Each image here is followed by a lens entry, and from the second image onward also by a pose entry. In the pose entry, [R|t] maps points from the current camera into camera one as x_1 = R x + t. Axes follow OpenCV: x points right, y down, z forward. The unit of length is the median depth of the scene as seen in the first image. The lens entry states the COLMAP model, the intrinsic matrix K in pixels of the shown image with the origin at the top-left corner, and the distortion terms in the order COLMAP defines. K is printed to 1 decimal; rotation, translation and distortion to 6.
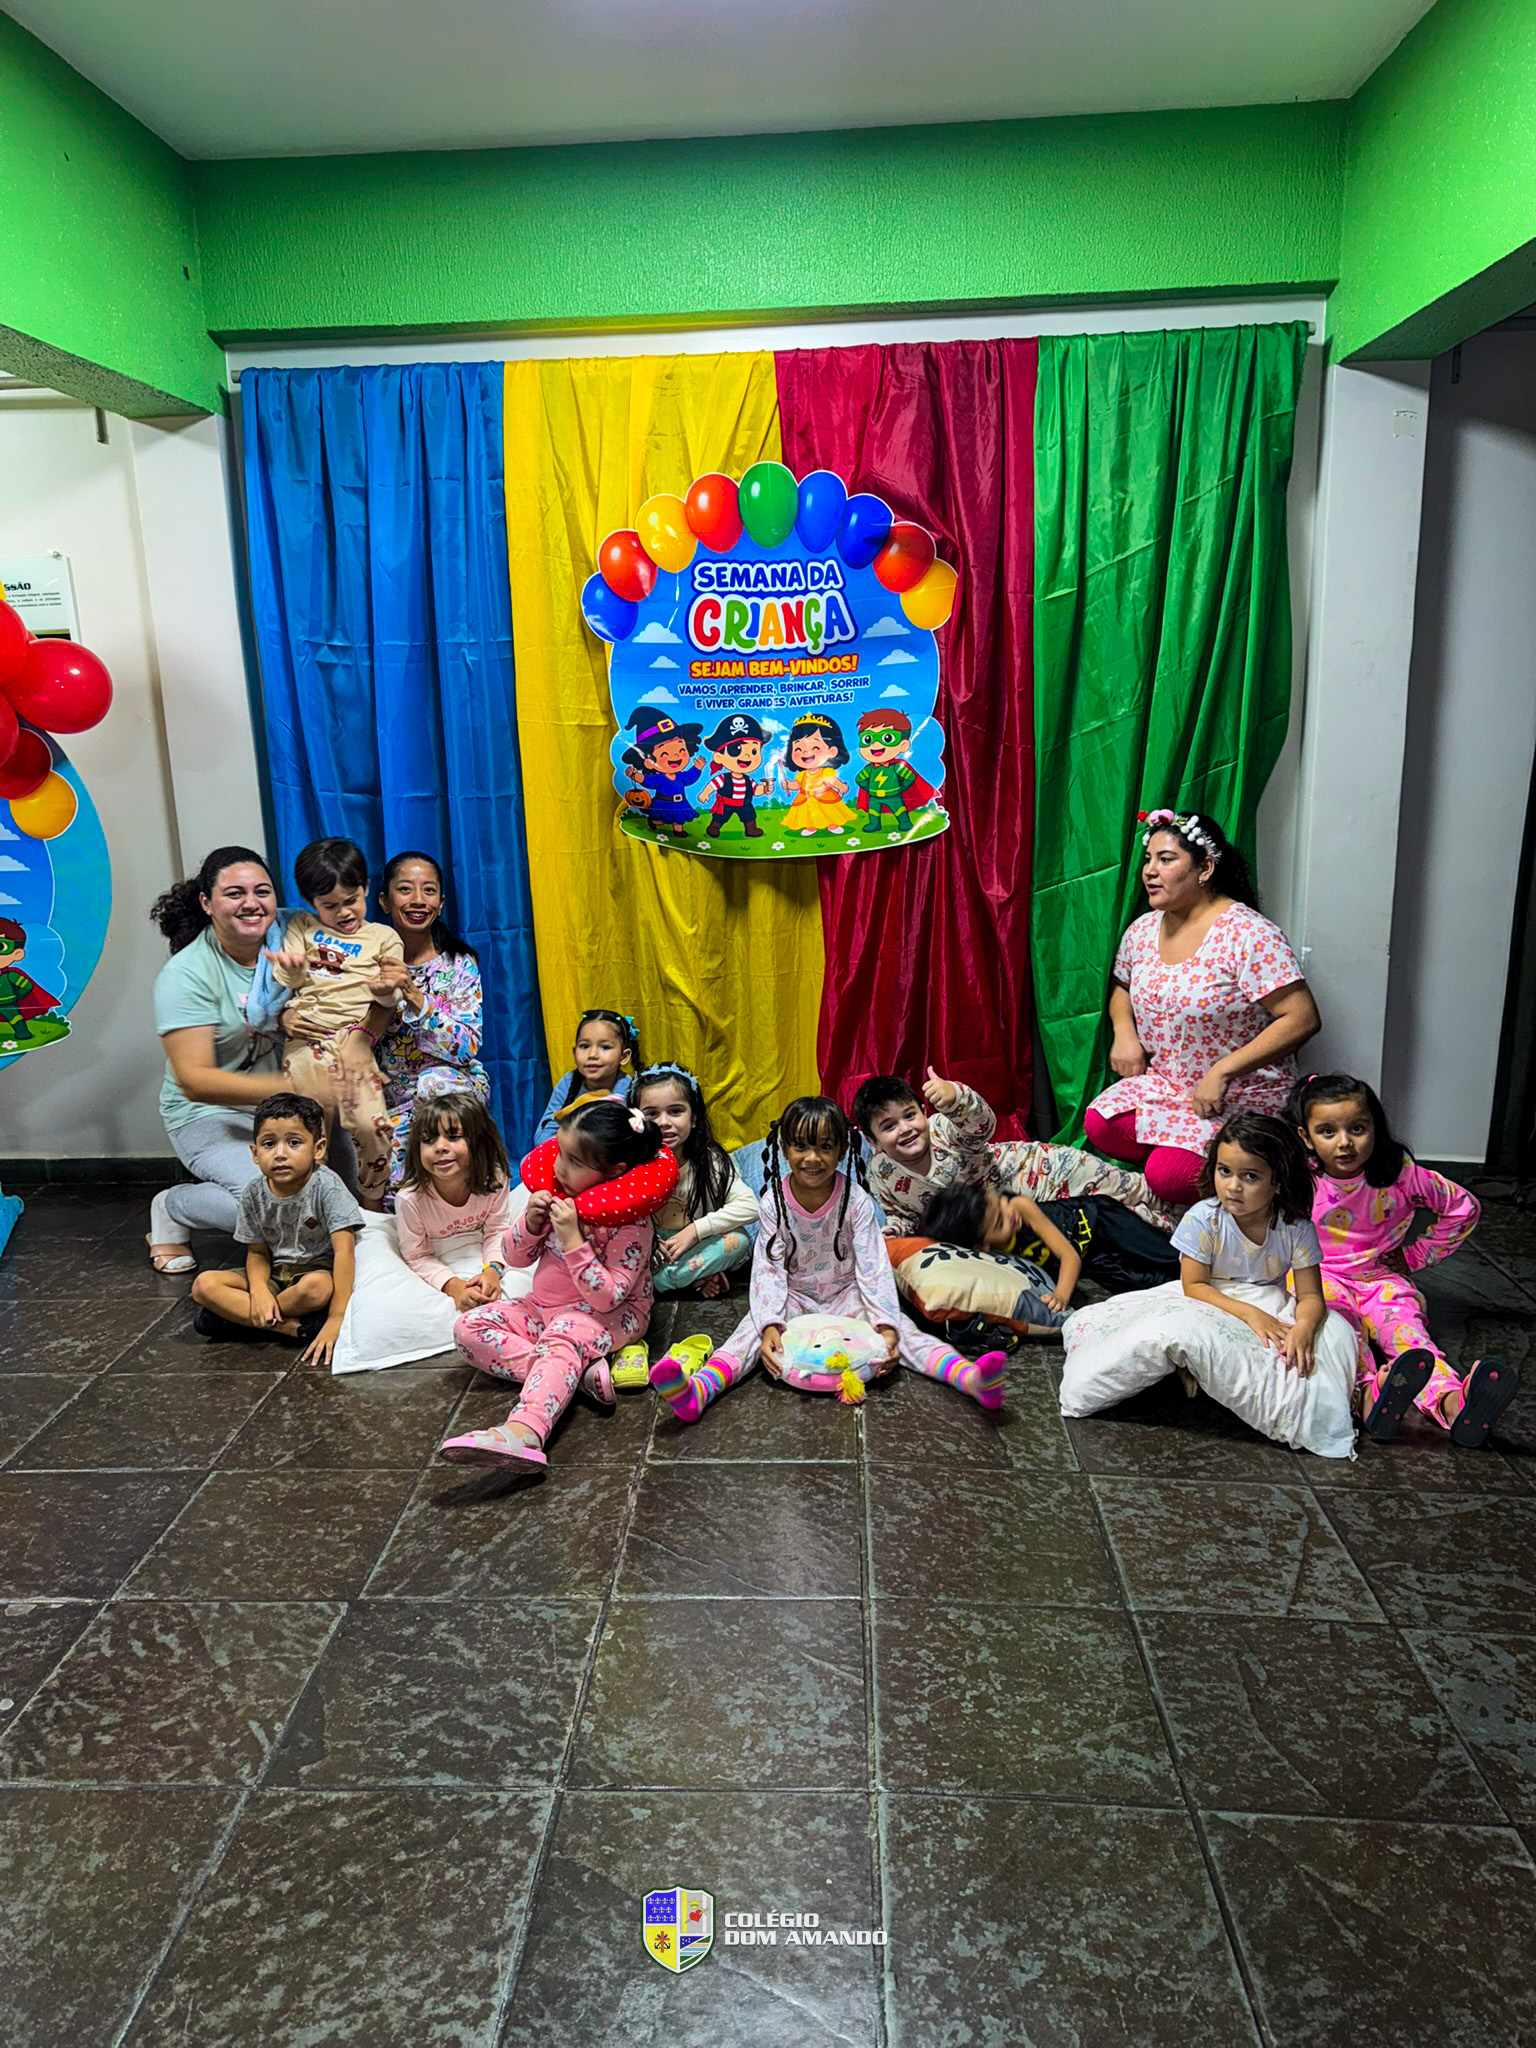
lens RADIAL K [[1447.1, 0, 756.2], [0, 1447.1, 1022.8], [0, 0, 1]] dist [0.007956, -0.008827]
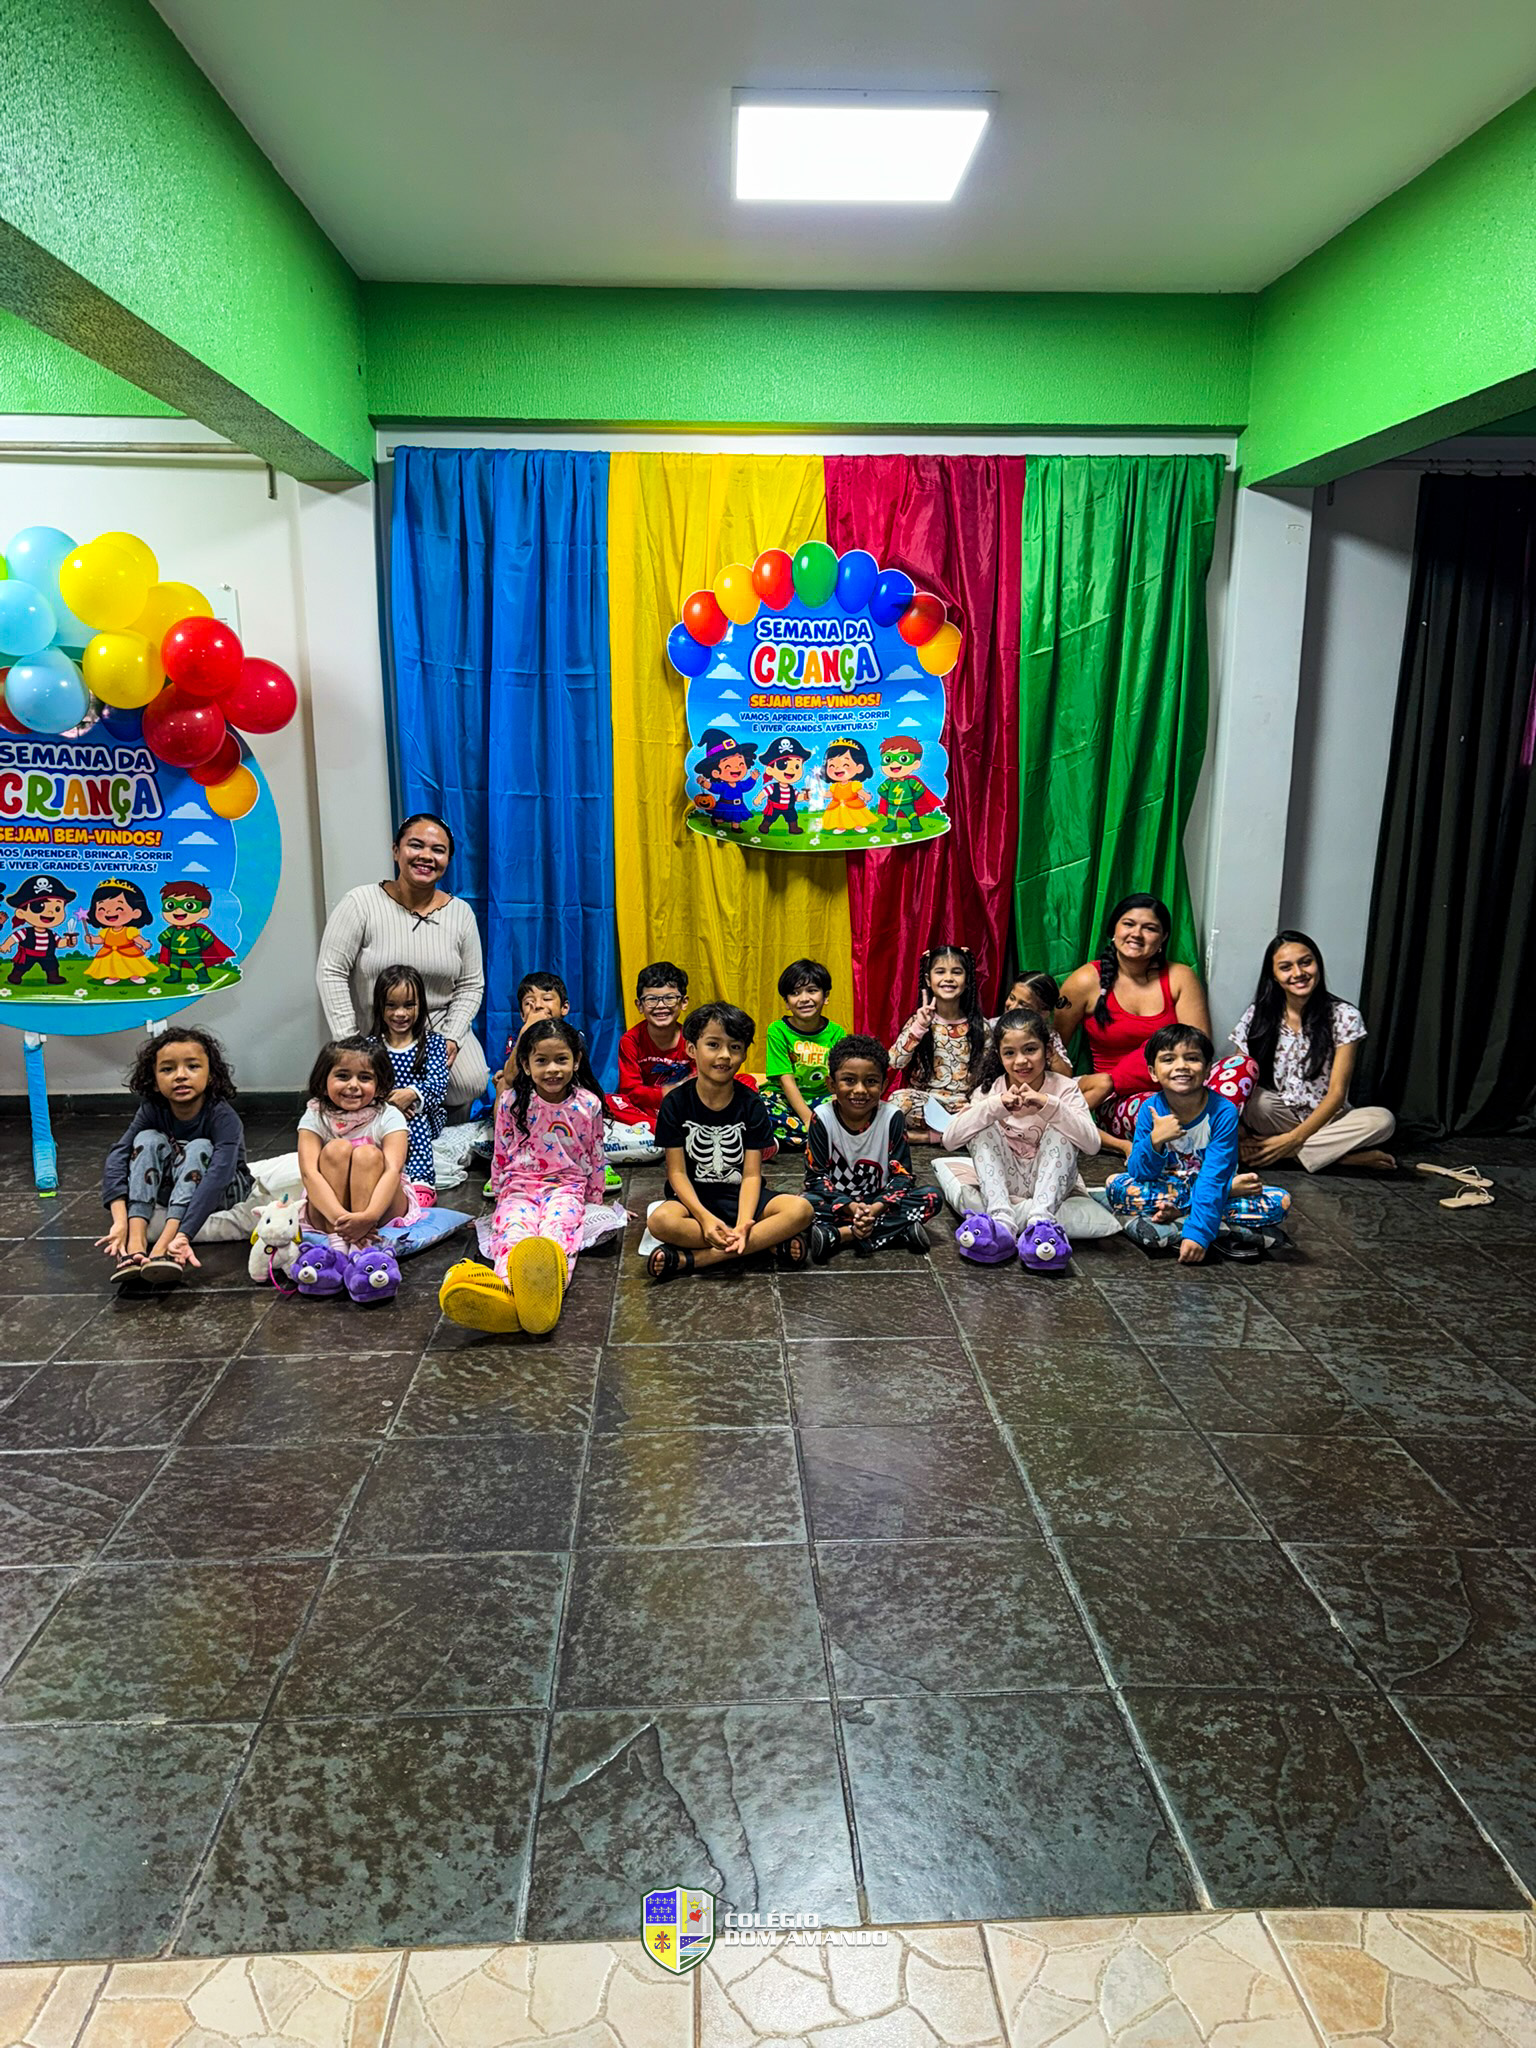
lens RADIAL K [[1433.2, 0, 768.0], [0, 1433.2, 1024.0], [0, 0, 1]] dist [0.027140, -0.036643]
pose [[0.994615, 0.011711, 0.102975, -0.264840], [-0.009674, 0.999748, -0.020263, 0.108815], [-0.103186, 0.019158, 0.994478, -0.413091]]
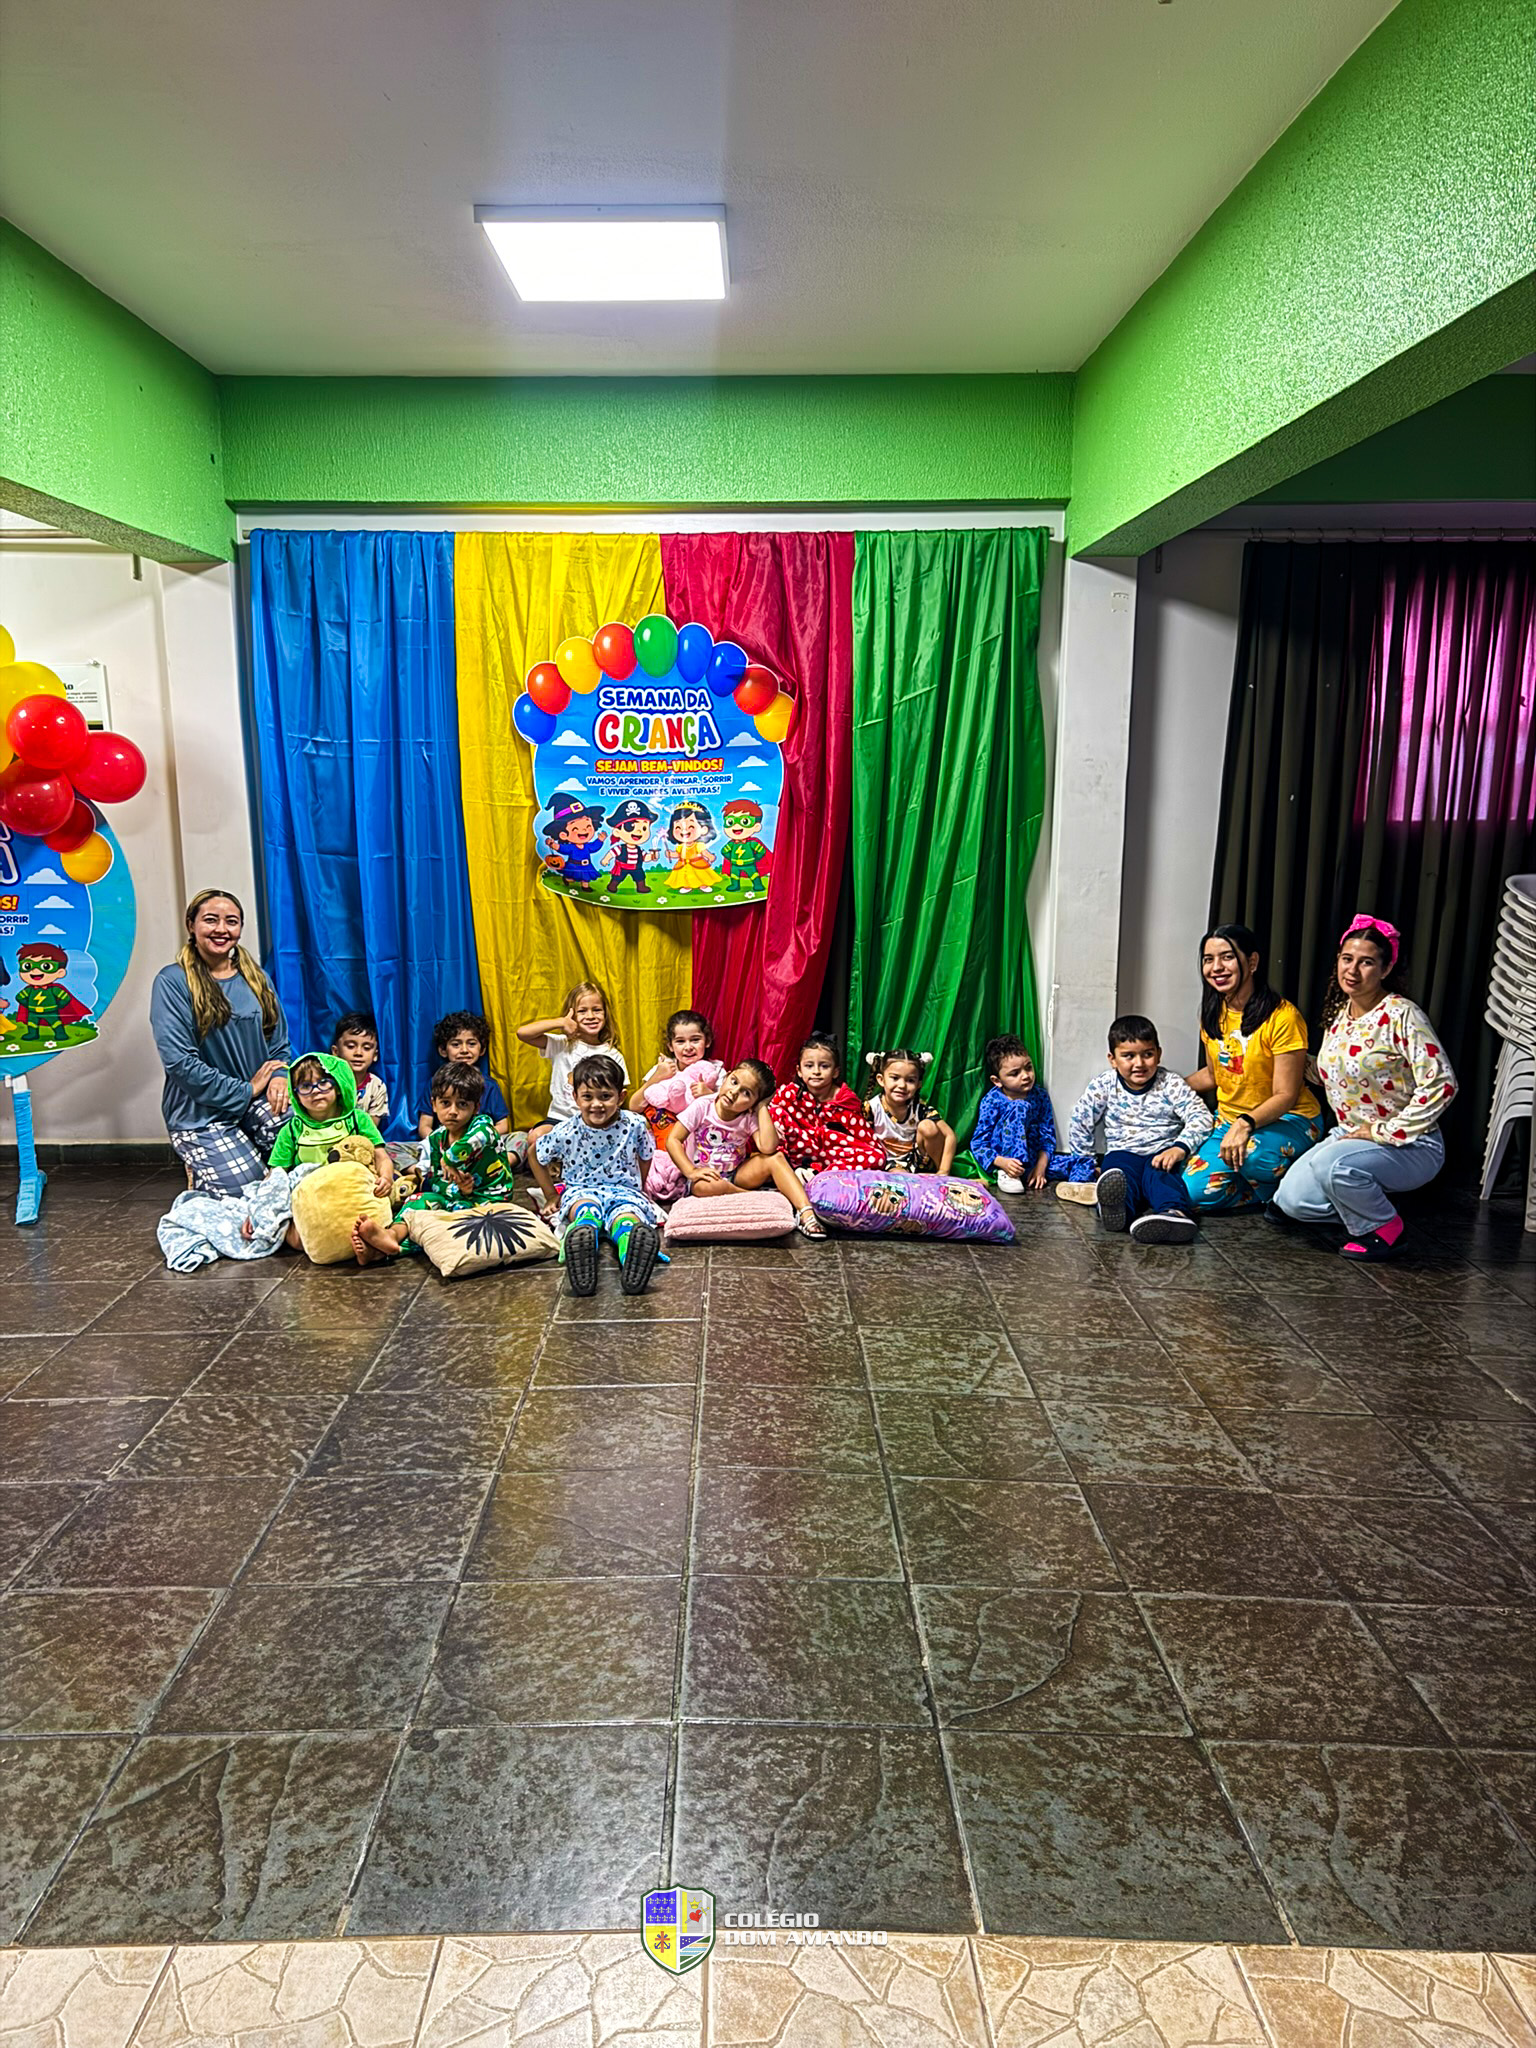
lens RADIAL K [[1433.2, 0, 768.0], [0, 1433.2, 1024.0], [0, 0, 1]] dist [0.027140, -0.036643]
pose [[0.997226, 0.012297, 0.073416, 0.032525], [-0.008709, 0.998762, -0.048982, 0.089482], [-0.073927, 0.048206, 0.996098, -0.507263]]
